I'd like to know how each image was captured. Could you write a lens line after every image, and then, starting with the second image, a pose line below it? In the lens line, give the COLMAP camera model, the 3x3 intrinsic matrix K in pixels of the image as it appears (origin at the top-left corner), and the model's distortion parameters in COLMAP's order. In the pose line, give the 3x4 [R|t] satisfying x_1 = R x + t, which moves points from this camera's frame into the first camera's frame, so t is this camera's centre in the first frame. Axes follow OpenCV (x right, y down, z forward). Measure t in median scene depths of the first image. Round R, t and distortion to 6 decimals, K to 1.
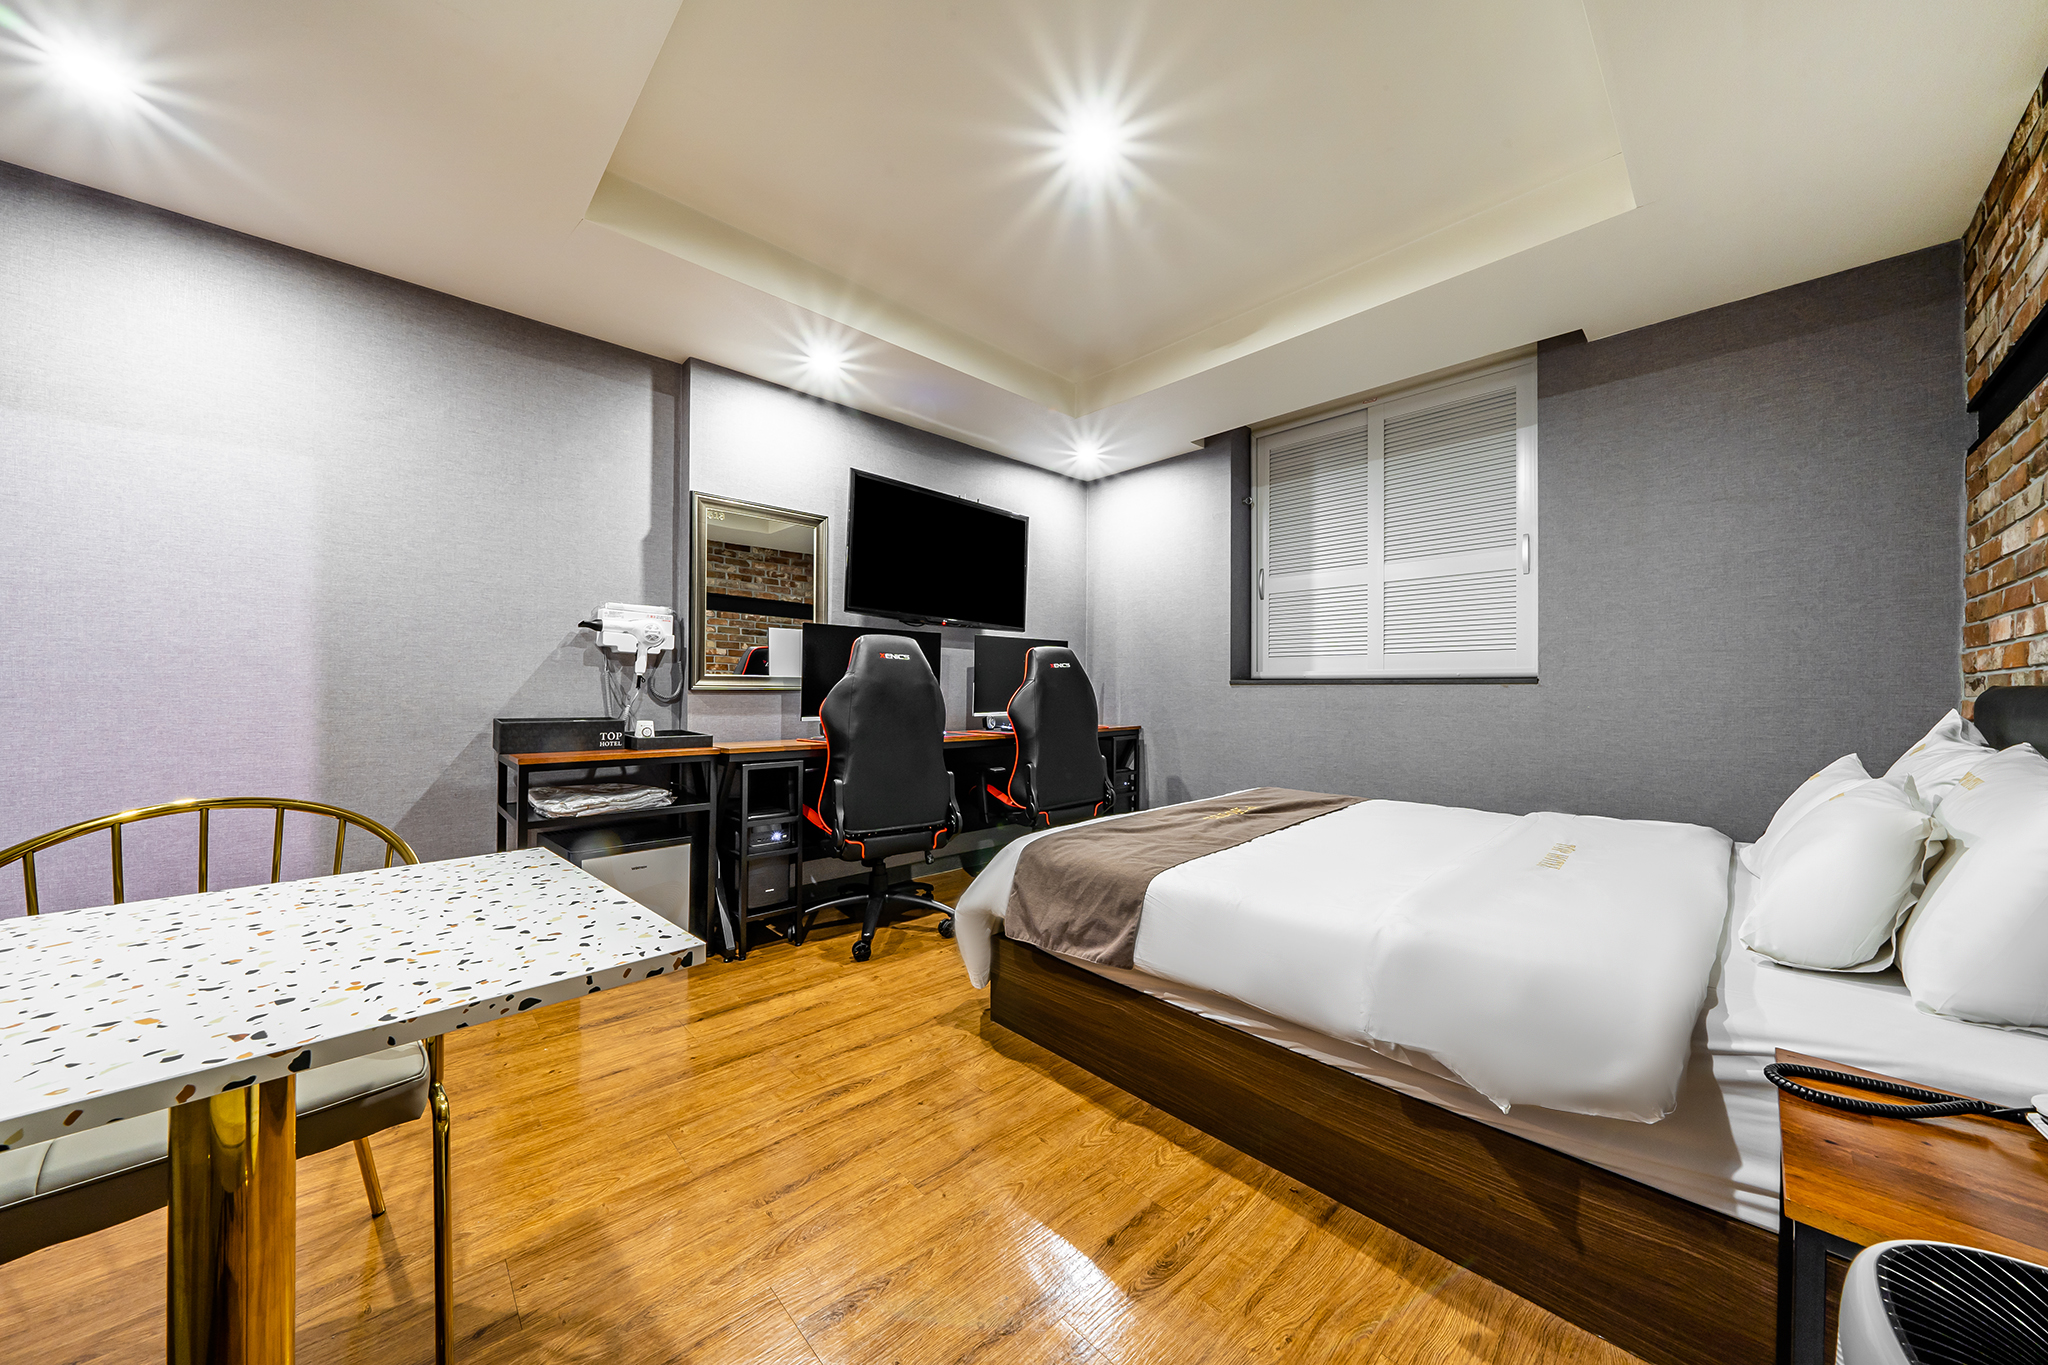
lens RADIAL K [[700.0, 0, 1022.1], [0, 700.0, 686.1], [0, 0, 1]] dist [-0.001727, -0.000067]
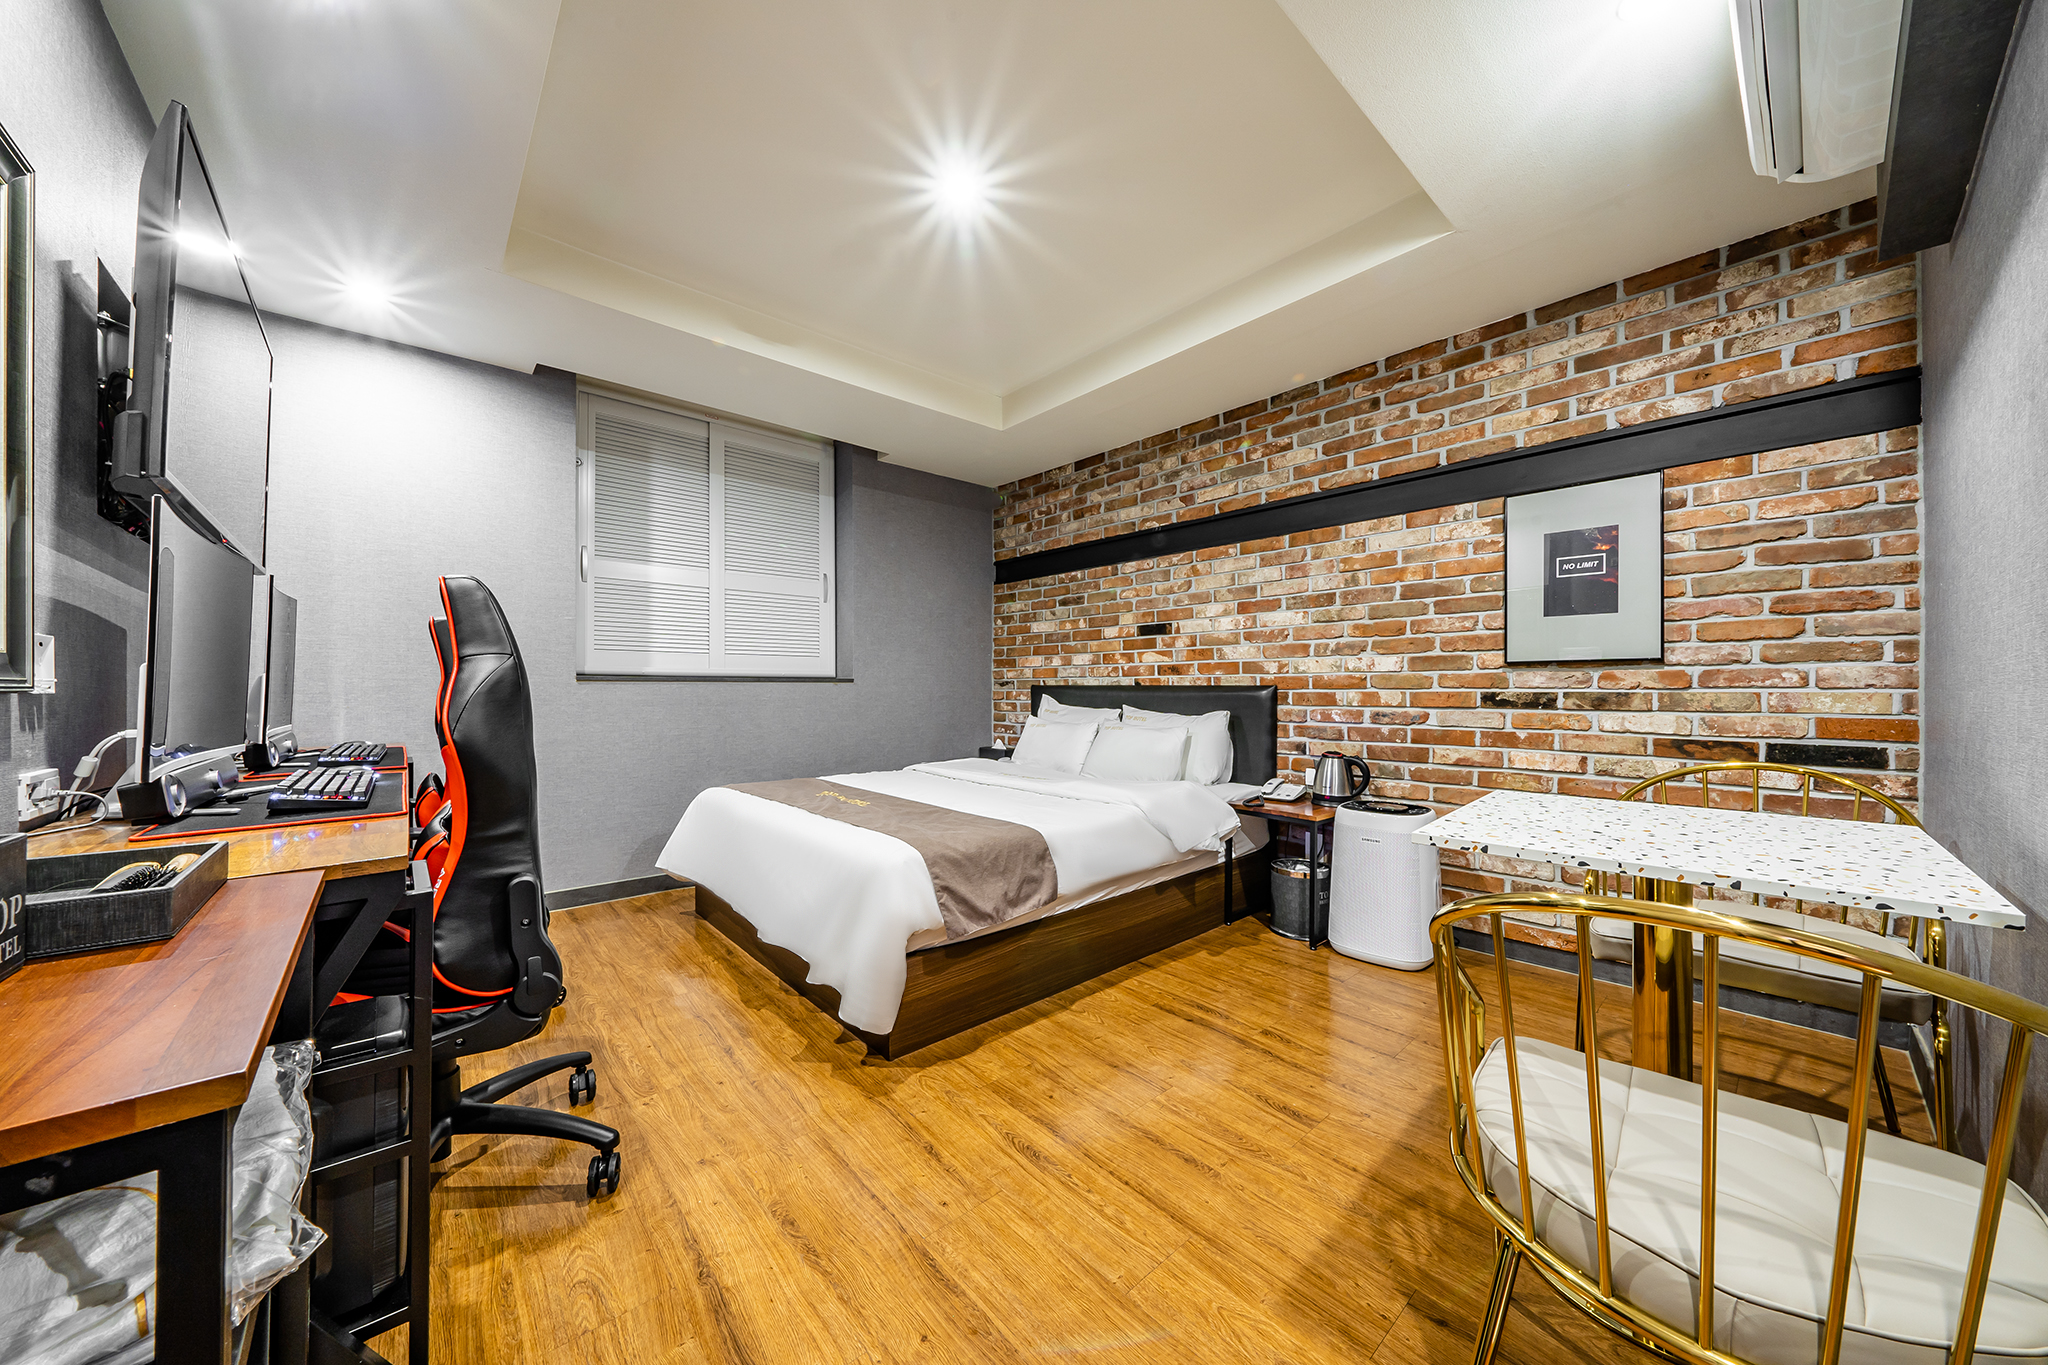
lens RADIAL K [[700.0, 0, 1022.1], [0, 700.0, 686.1], [0, 0, 1]] dist [-0.001727, -0.000067]
pose [[0.030510, -0.001901, 0.999533, -1.003337], [-0.005525, 0.999983, 0.002070, -0.001006], [-0.999519, -0.005586, 0.030499, 0.877379]]
